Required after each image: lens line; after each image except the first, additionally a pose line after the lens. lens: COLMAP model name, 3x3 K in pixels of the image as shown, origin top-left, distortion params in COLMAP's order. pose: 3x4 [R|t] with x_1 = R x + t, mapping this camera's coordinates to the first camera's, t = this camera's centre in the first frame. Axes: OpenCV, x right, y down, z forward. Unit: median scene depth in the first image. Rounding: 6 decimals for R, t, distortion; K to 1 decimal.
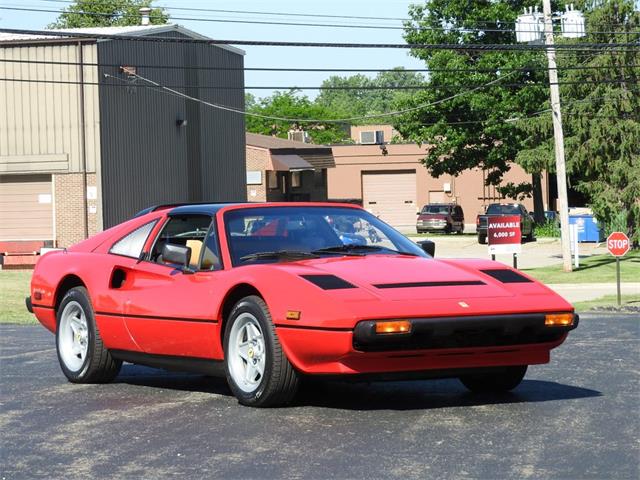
lens RADIAL K [[2869.8, 0, 320.0], [0, 2869.8, 240.0], [0, 0, 1]] dist [-0.282405, 10.880387]
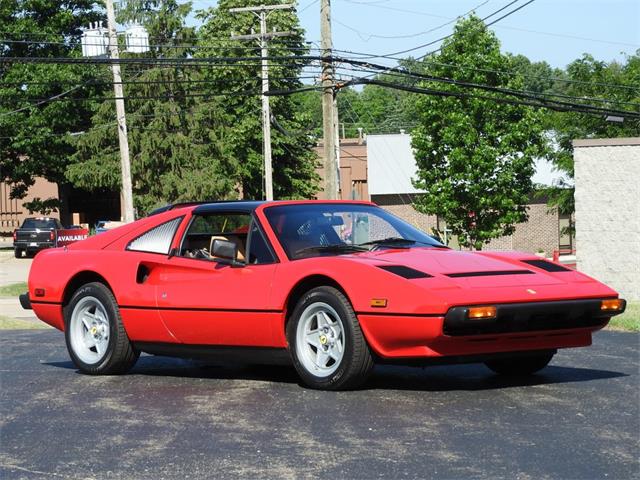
lens RADIAL K [[2869.8, 0, 320.0], [0, 2869.8, 240.0], [0, 0, 1]] dist [-0.282405, 10.880387]
pose [[0.982347, -0.007777, 0.186907, -0.199763], [0.008854, 0.999949, -0.004930, 0.006749], [-0.186859, 0.006498, 0.982365, -0.039516]]
